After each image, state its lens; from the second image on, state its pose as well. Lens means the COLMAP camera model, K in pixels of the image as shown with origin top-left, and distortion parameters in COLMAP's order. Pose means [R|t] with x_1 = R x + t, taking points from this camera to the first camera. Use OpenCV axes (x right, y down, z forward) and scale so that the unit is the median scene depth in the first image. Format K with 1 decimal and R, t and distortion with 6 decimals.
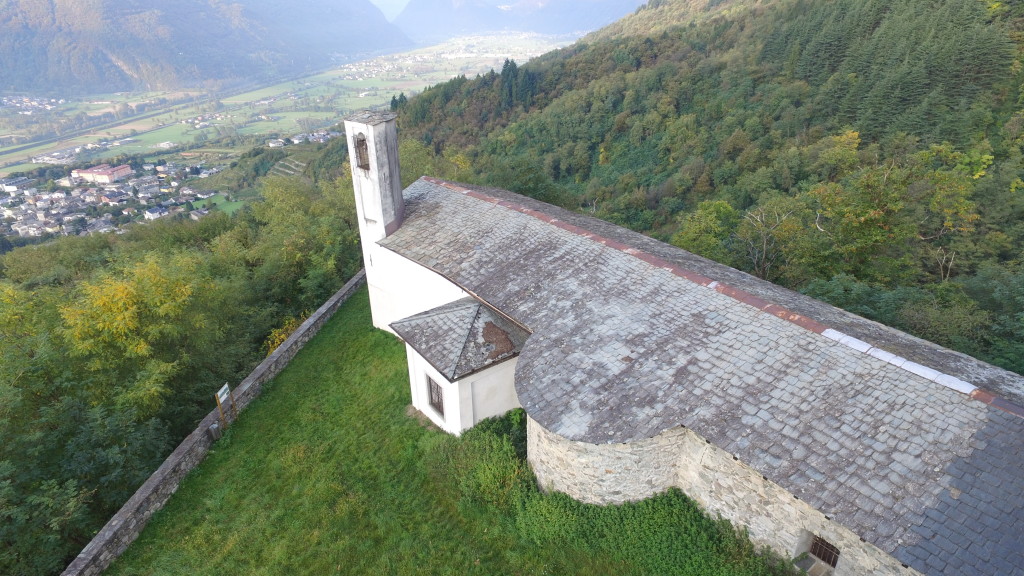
lens RADIAL K [[592.2, 0, 512.4], [0, 592.2, 294.7], [0, 0, 1]] dist [-0.018611, 0.020979]
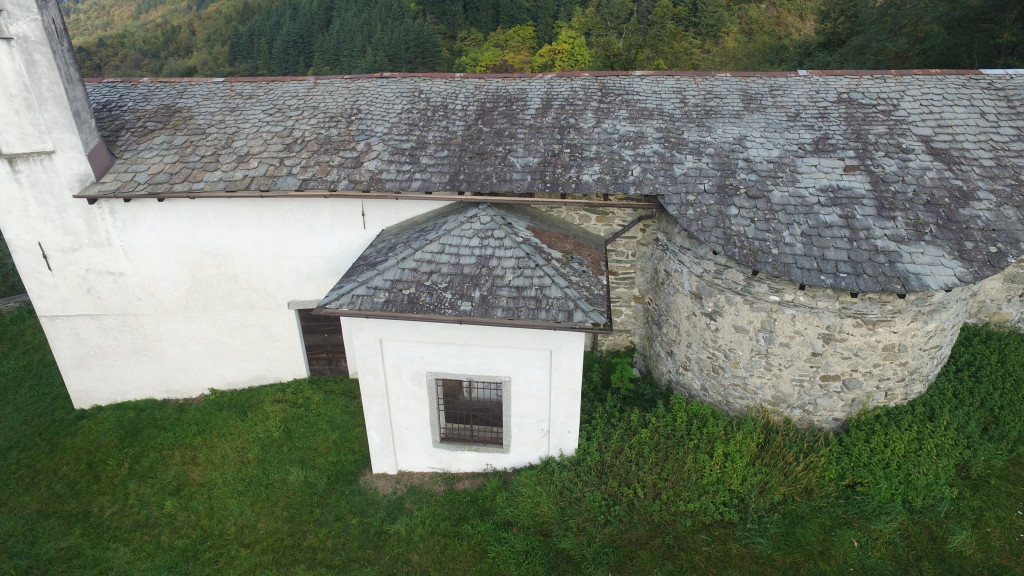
lens RADIAL K [[592.2, 0, 512.4], [0, 592.2, 294.7], [0, 0, 1]] dist [-0.018611, 0.020979]
pose [[0.684118, -0.309936, 0.660244, -0.404340], [0.319761, 0.941041, 0.110428, 0.039954], [-0.655543, 0.135575, 0.742889, 0.625323]]
